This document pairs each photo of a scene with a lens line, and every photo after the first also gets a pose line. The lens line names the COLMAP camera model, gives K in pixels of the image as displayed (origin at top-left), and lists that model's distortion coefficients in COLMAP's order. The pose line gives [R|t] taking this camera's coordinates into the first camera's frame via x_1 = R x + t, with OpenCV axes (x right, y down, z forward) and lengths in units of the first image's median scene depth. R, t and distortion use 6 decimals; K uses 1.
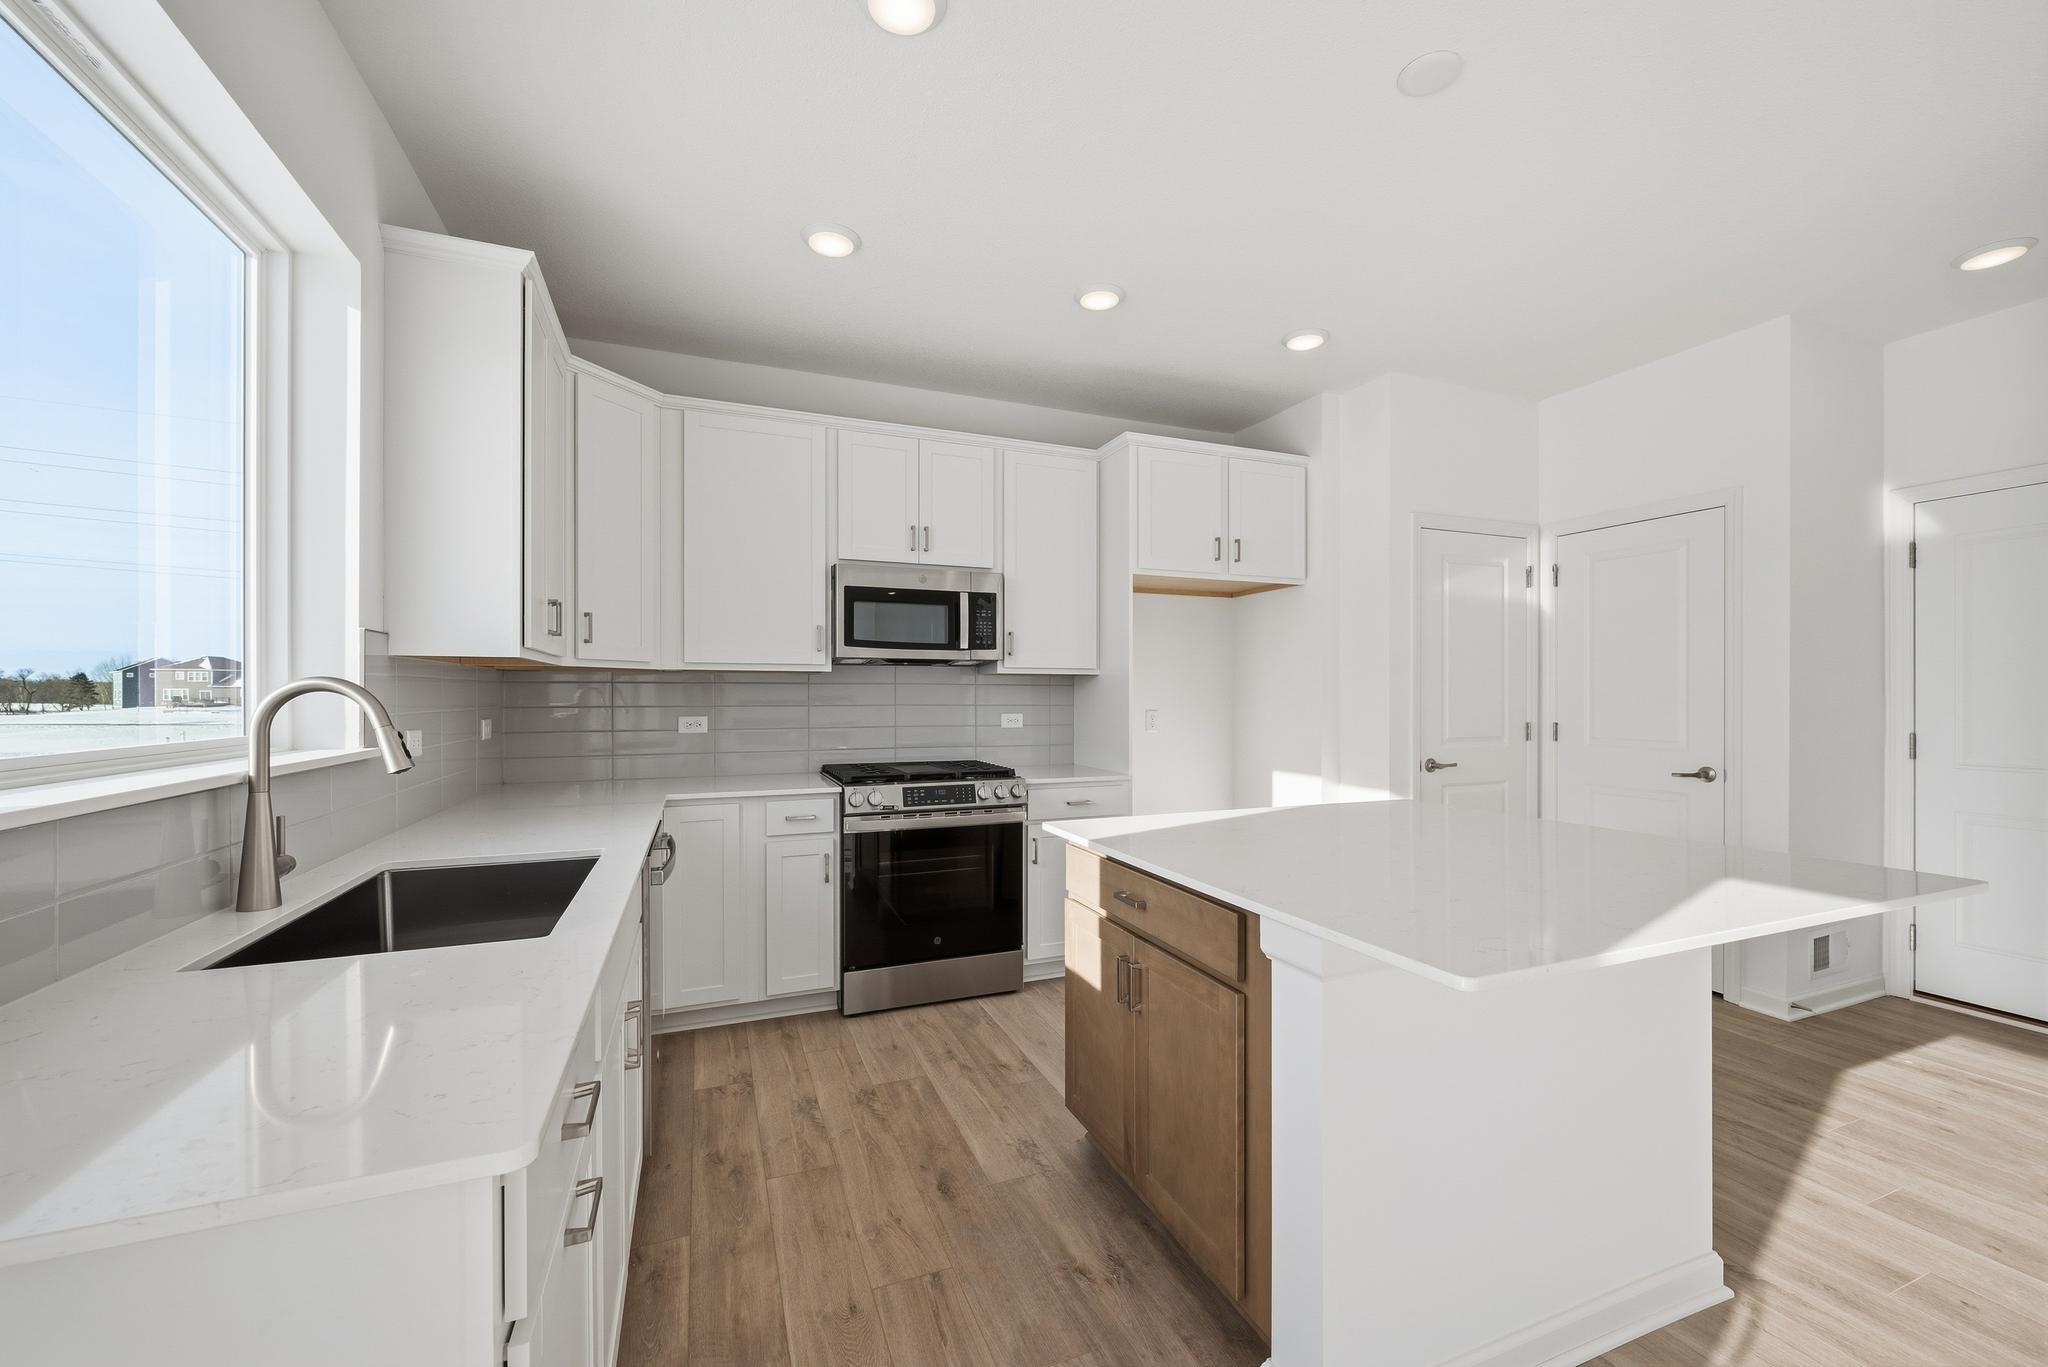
lens RADIAL K [[819.1, 0, 1021.0], [0, 819.1, 691.6], [0, 0, 1]] dist [0.003177, 0.000414]
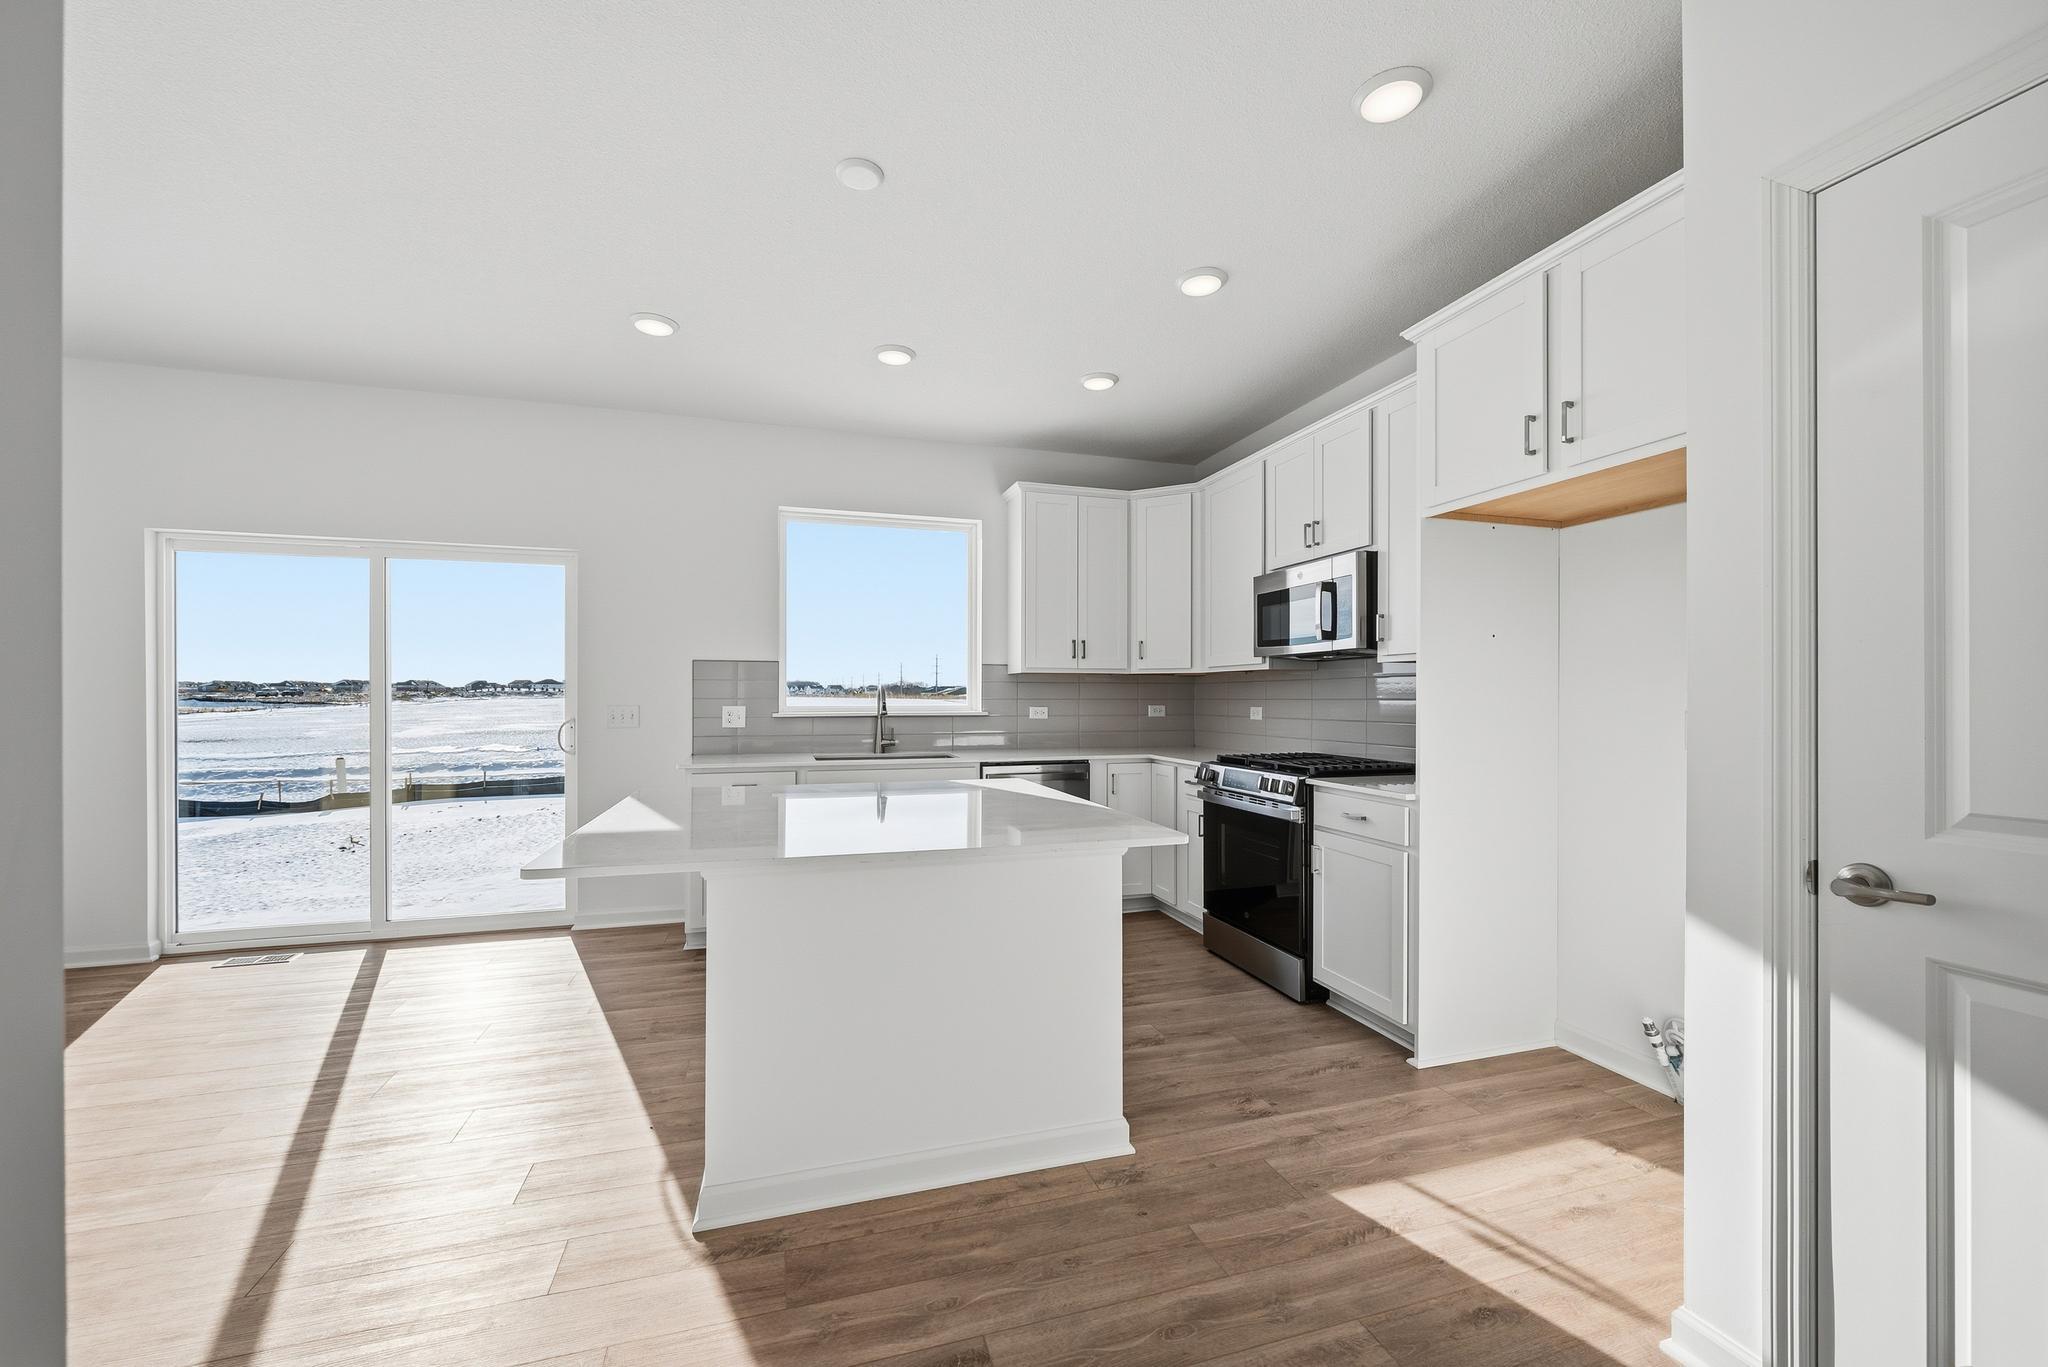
lens RADIAL K [[819.1, 0, 1019.1], [0, 819.1, 696.1], [0, 0, 1]] dist [0.003177, 0.000414]
pose [[-0.101896, -0.001207, -0.994794, 0.986136], [0.009845, 0.999949, -0.002221, 0.012486], [0.994746, -0.010020, -0.101879, 0.794792]]
